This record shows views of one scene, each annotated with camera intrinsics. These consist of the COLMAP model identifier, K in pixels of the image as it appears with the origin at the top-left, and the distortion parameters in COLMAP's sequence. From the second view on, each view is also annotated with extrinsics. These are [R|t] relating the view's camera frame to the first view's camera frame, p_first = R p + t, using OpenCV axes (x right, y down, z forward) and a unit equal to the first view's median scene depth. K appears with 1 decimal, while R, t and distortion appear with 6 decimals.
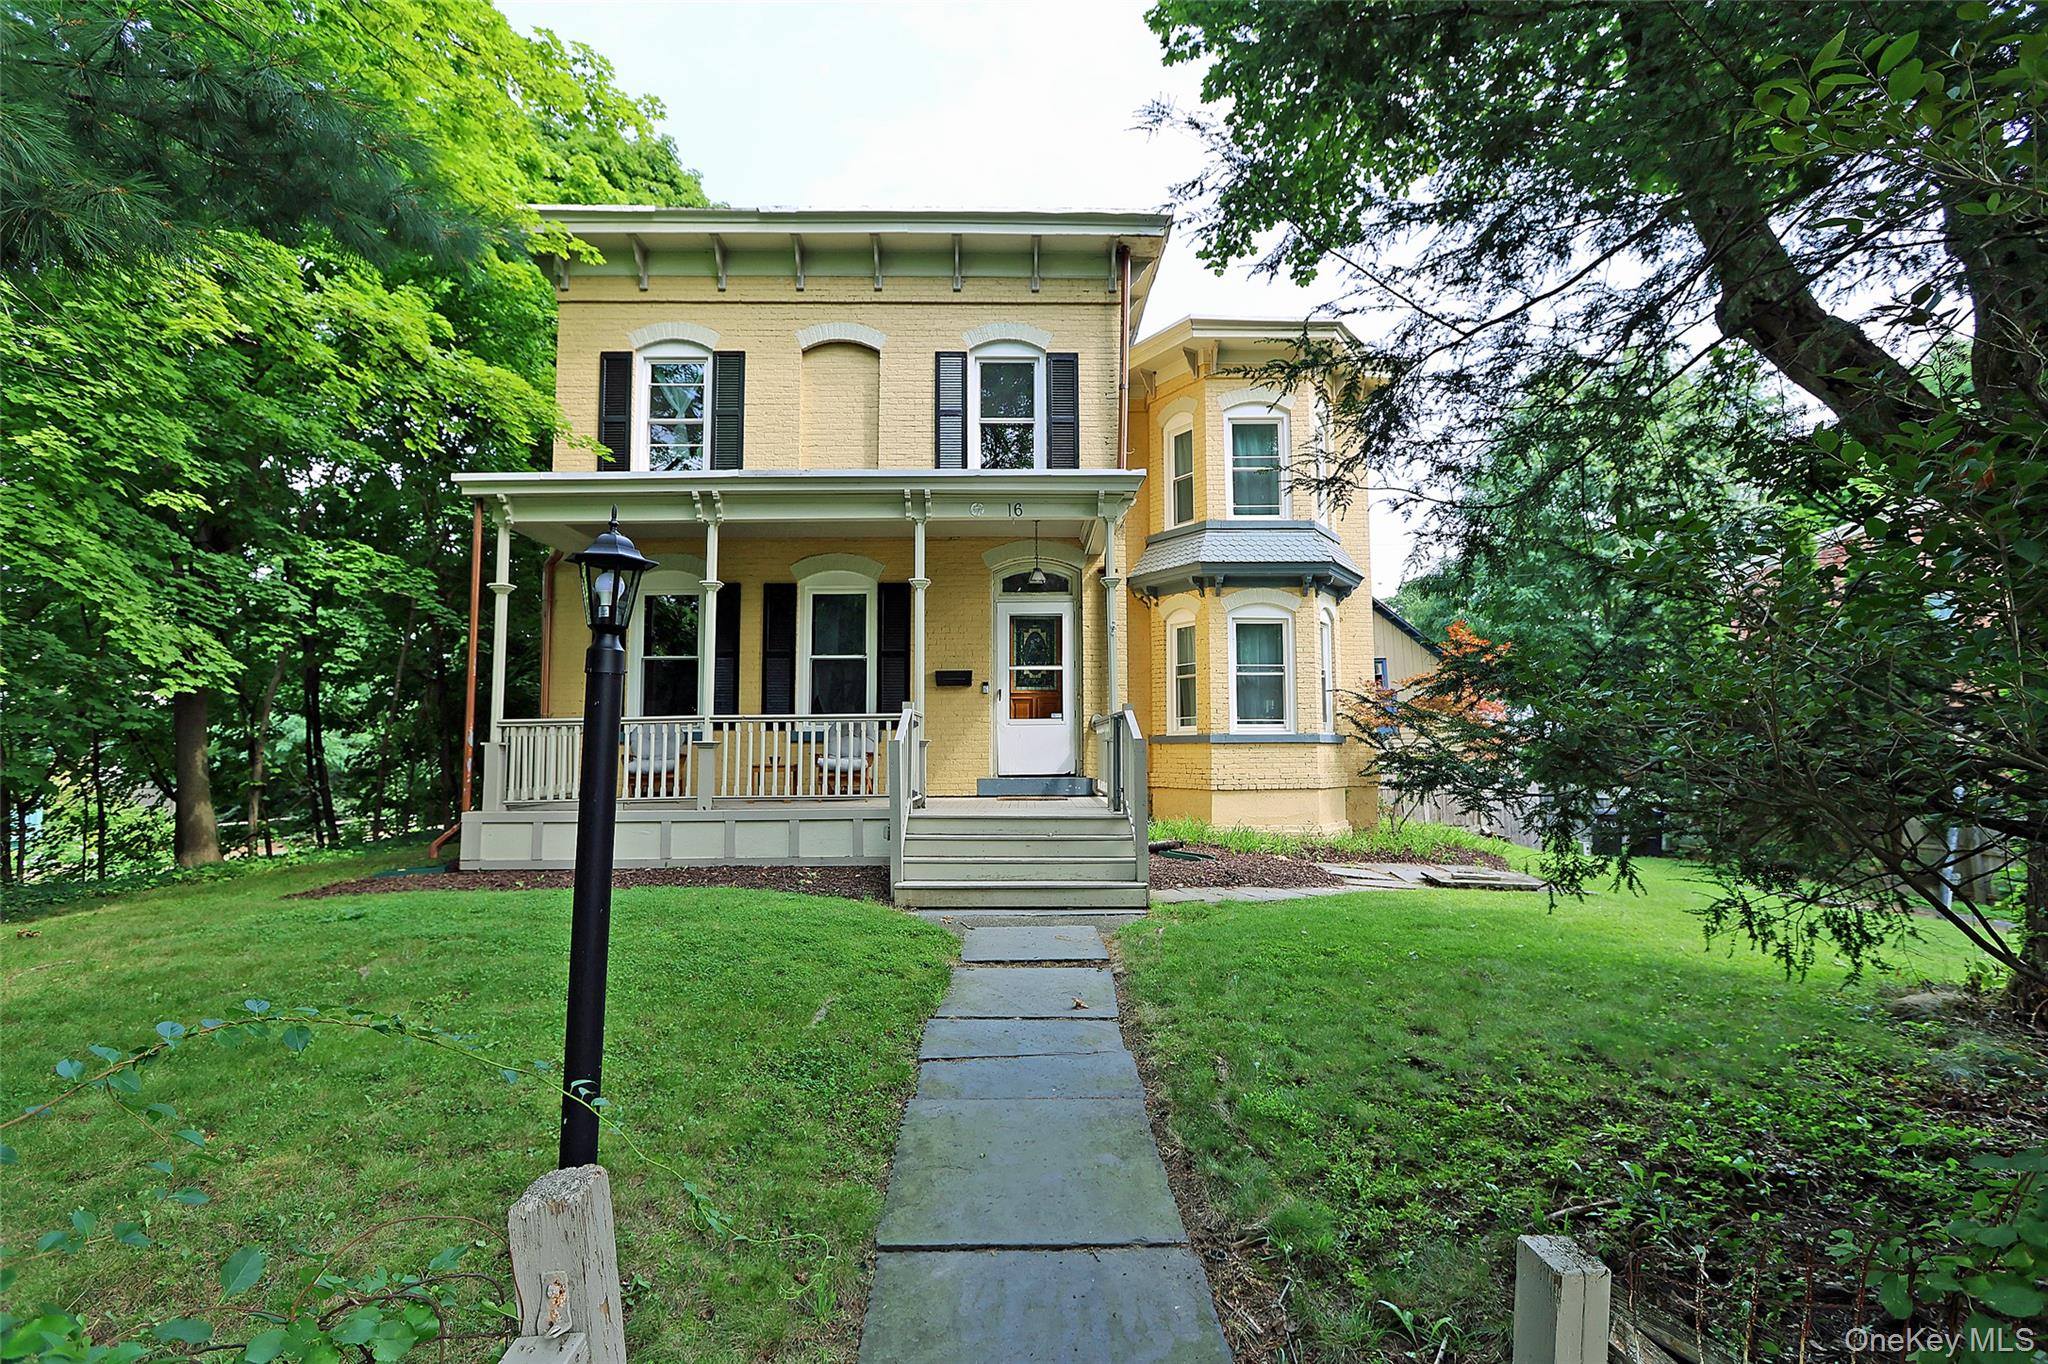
lens RADIAL K [[943.7, 0, 1019.6], [0, 943.7, 665.2], [0, 0, 1]] dist [-0.027984, 0.006597]
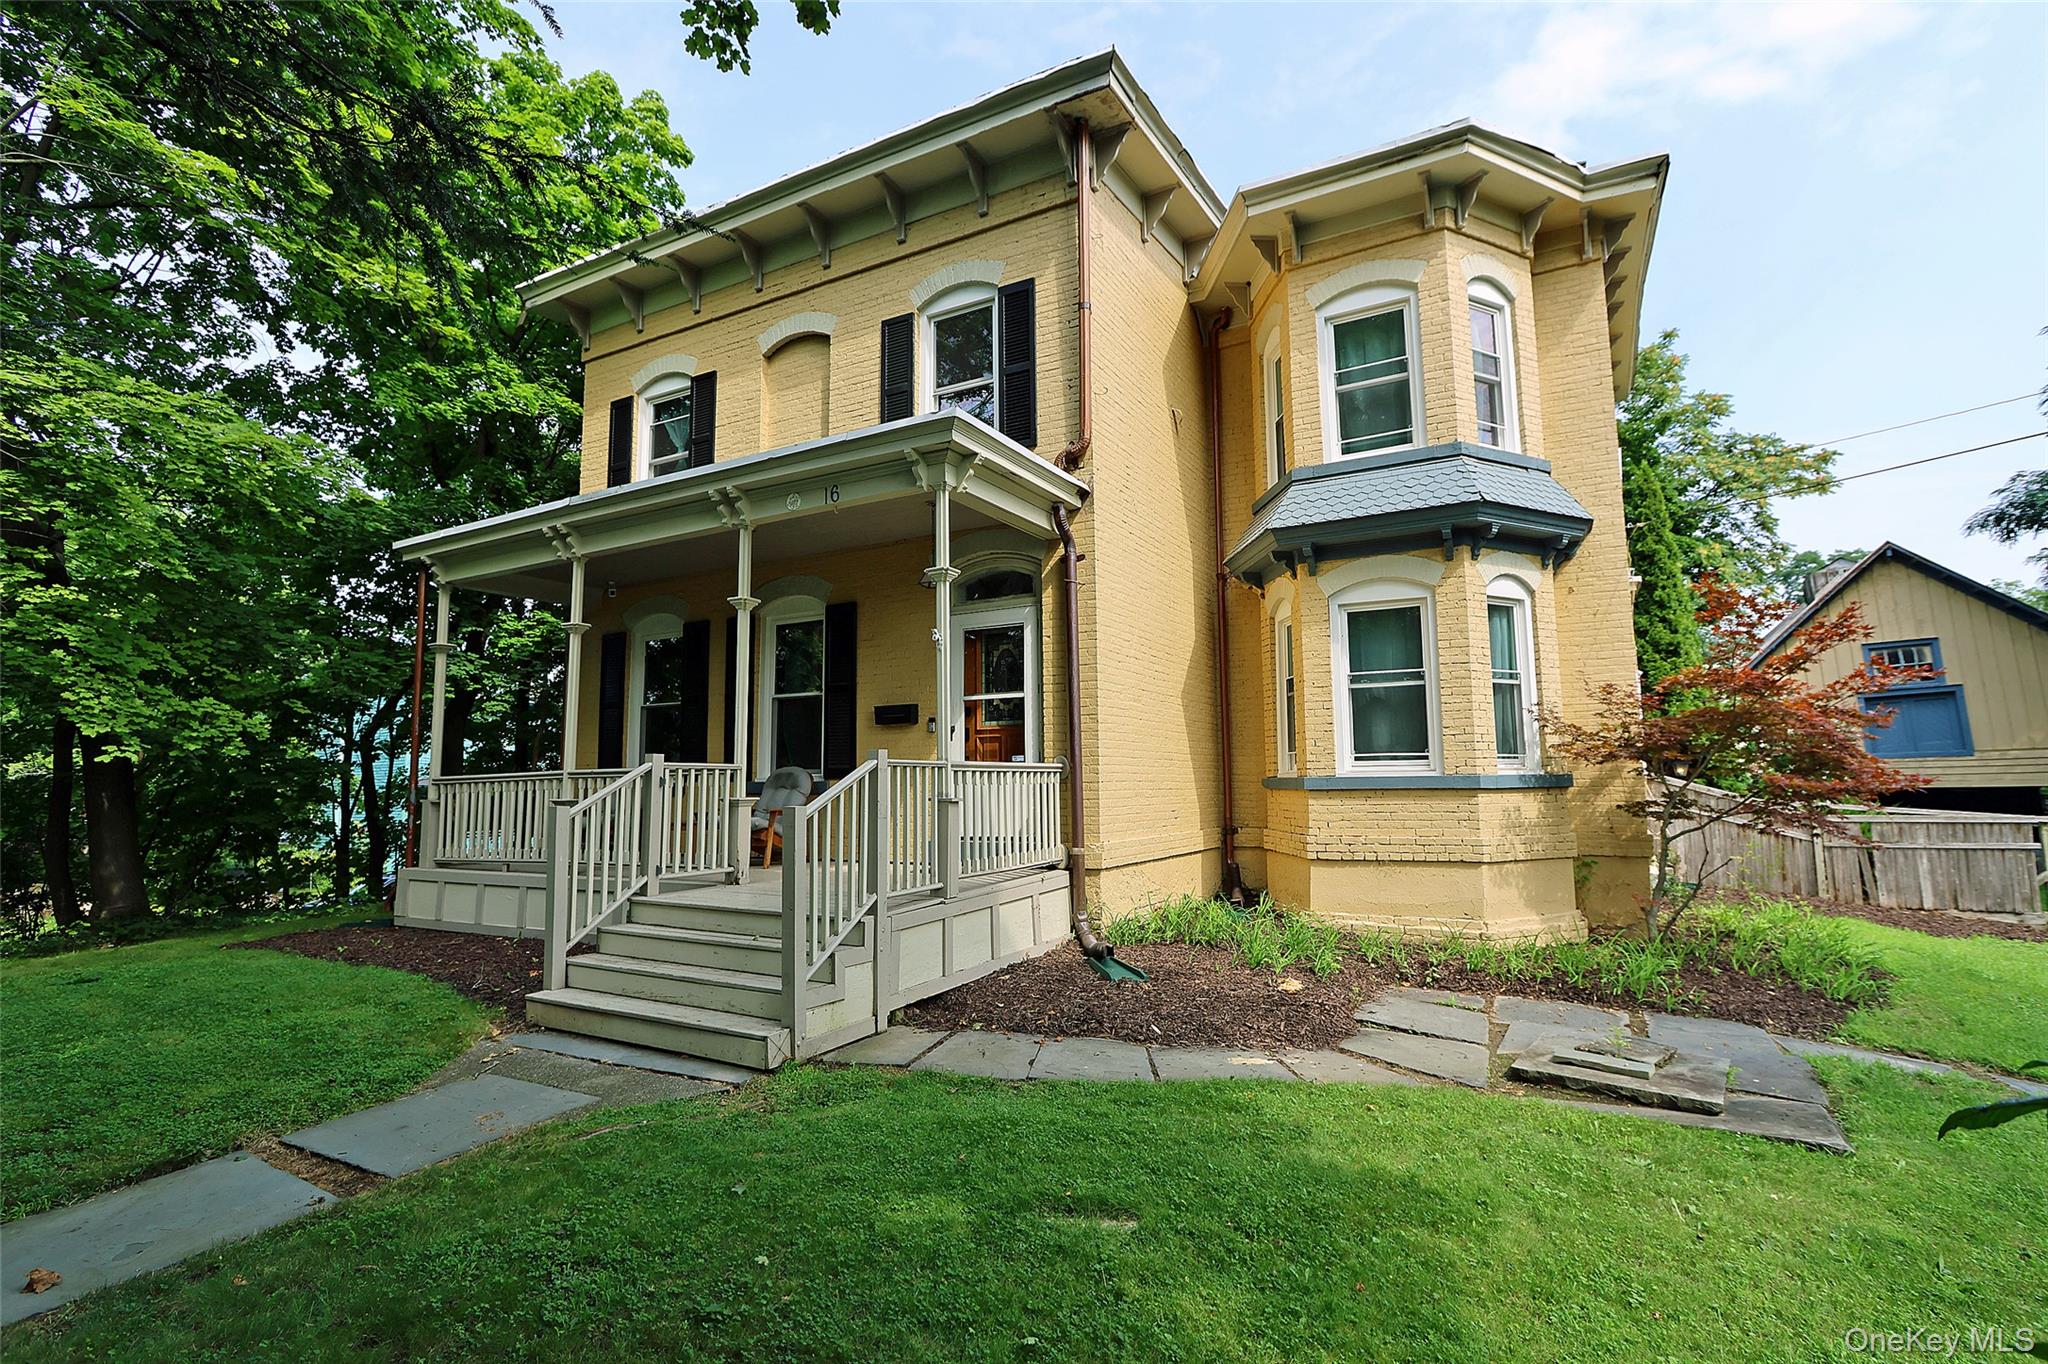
lens RADIAL K [[943.7, 0, 1019.6], [0, 943.7, 665.2], [0, 0, 1]] dist [-0.027984, 0.006597]
pose [[0.870062, -0.063876, -0.488787, 0.401993], [0.053149, 0.997944, -0.035806, 0.006120], [0.490069, 0.005175, 0.871668, 0.336566]]
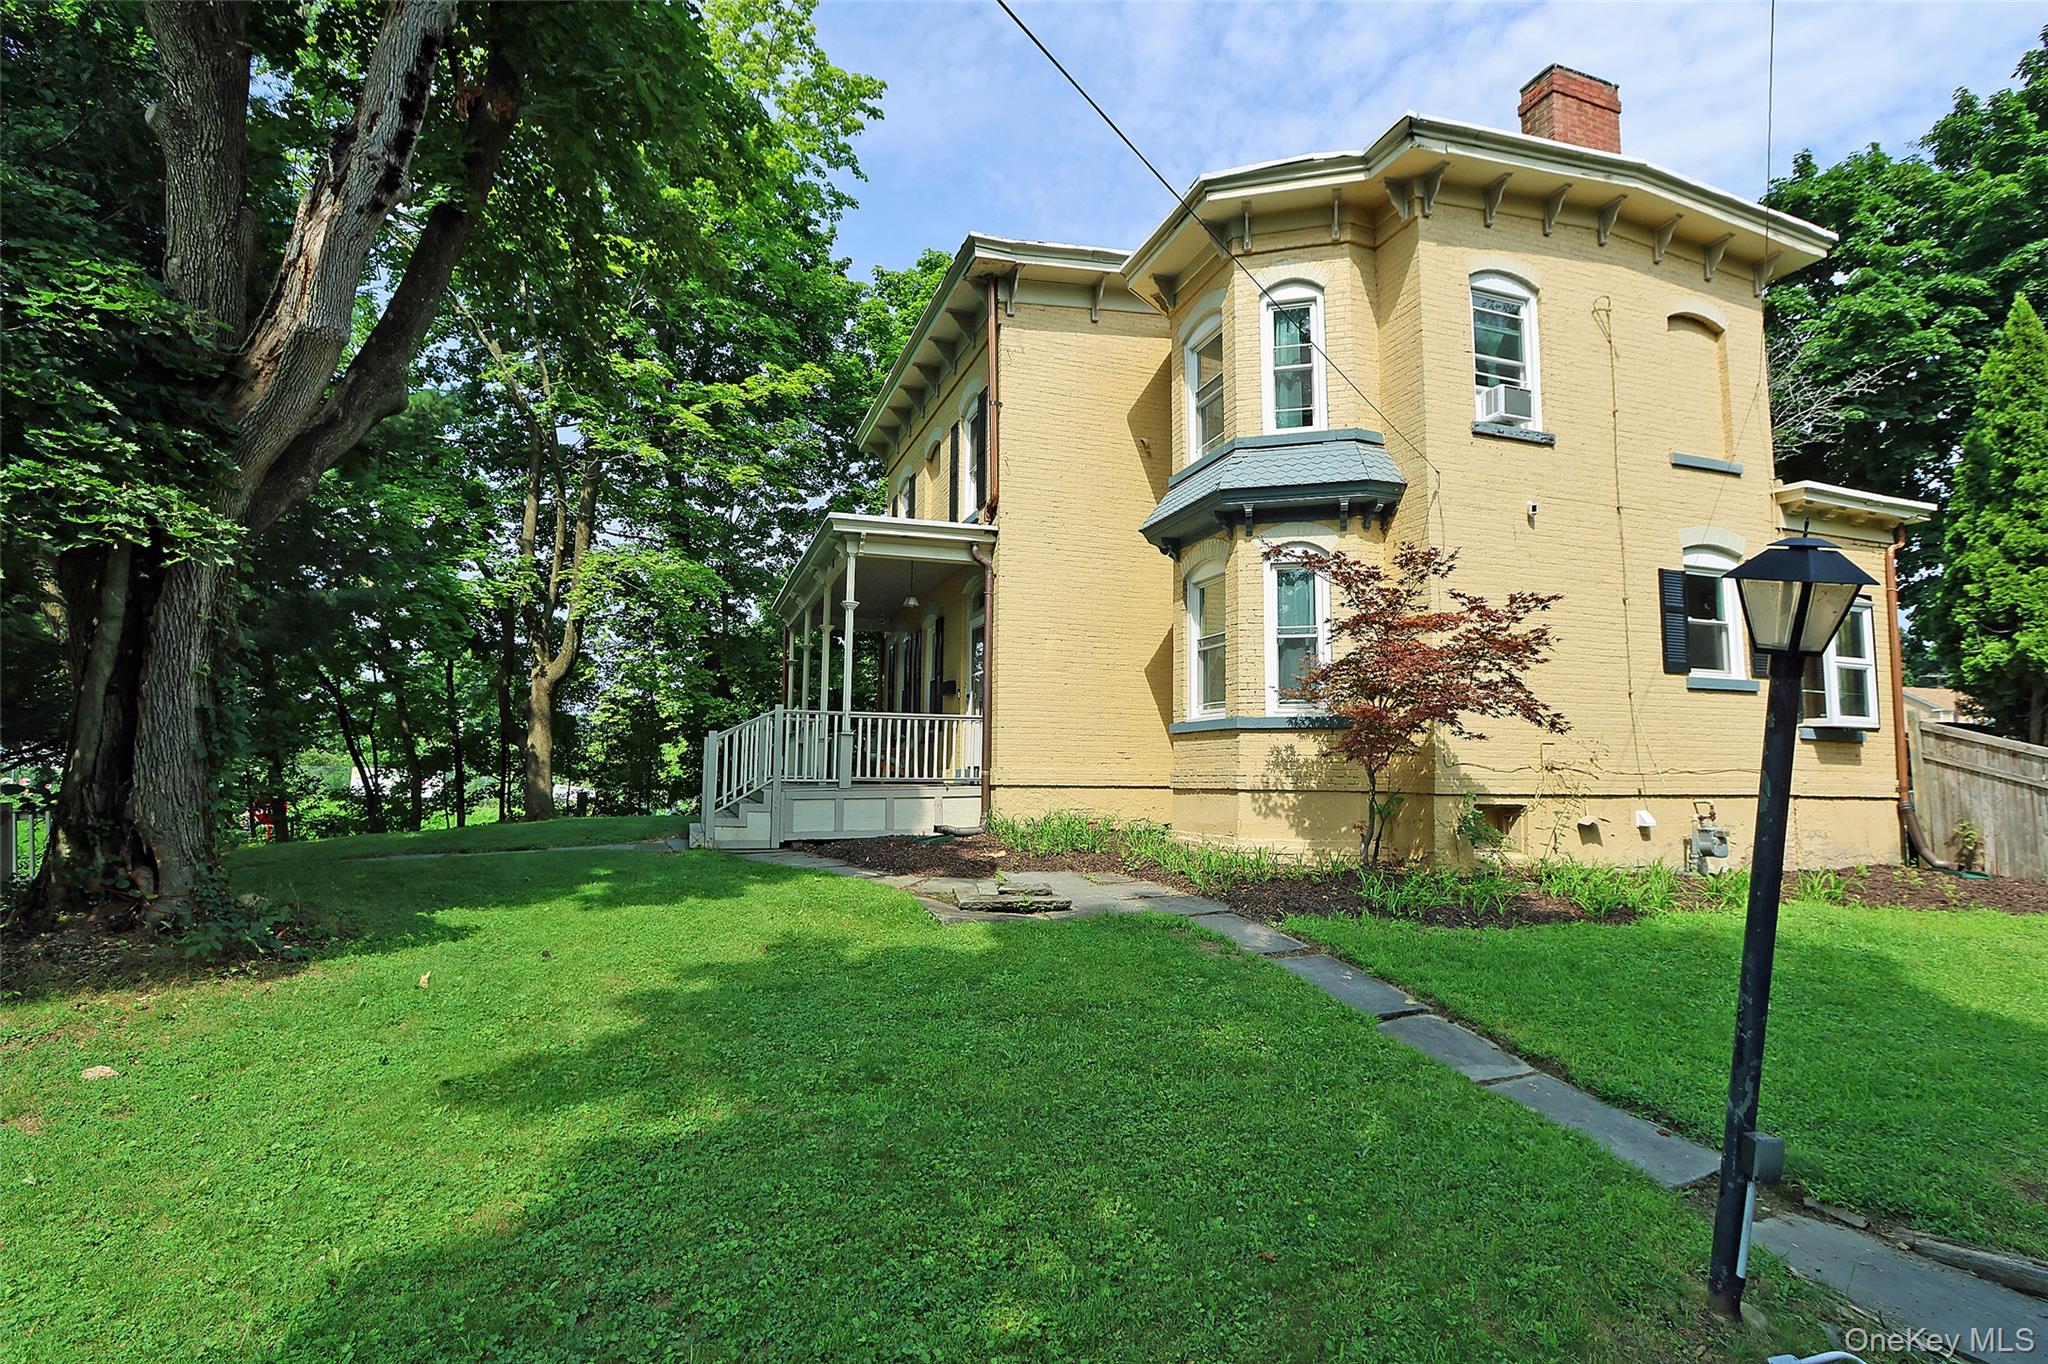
lens RADIAL K [[943.7, 0, 1019.6], [0, 943.7, 665.2], [0, 0, 1]] dist [-0.027984, 0.006597]
pose [[0.330480, -0.098877, -0.938619, 1.084074], [0.082444, 0.993720, -0.075654, 0.081682], [0.940205, -0.052382, 0.336556, 0.647721]]
